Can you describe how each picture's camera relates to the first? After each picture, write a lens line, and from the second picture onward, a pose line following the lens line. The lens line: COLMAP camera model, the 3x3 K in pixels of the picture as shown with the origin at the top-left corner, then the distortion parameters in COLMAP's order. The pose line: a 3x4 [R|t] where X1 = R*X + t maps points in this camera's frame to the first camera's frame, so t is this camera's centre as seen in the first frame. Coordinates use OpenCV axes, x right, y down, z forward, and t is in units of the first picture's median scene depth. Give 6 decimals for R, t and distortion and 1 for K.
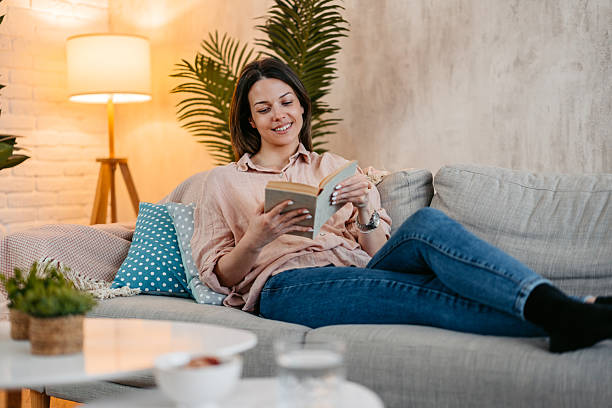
lens RADIAL K [[911.2, 0, 302.8], [0, 911.2, 202.6], [0, 0, 1]] dist [-0.031826, 0.000000]
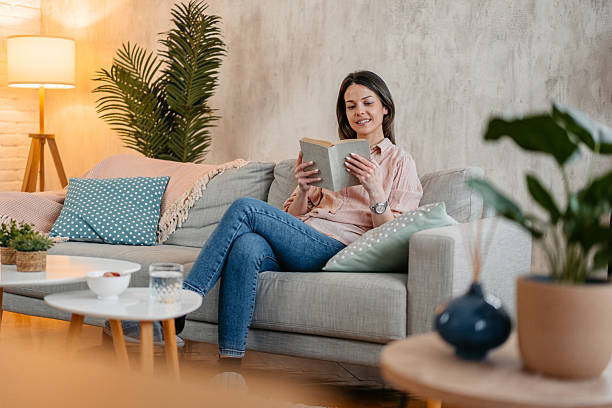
lens RADIAL K [[911.2, 0, 308.7], [0, 911.2, 201.0], [0, 0, 1]] dist [-0.031826, 0.000000]
pose [[0.994241, 0.033269, 0.101876, 0.038520], [-0.037889, 0.998324, 0.043751, -0.030758], [-0.100250, -0.047359, 0.993835, -0.348662]]
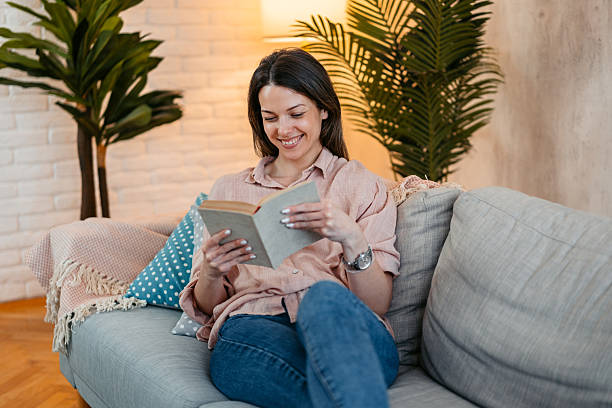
lens RADIAL K [[911.2, 0, 306.3], [0, 911.2, 208.3], [0, 0, 1]] dist [-0.031826, 0.000000]
pose [[0.907697, 0.067150, -0.414219, 0.249407], [-0.007780, 0.989637, 0.143383, -0.096238], [0.419555, -0.126926, 0.898812, 0.153935]]
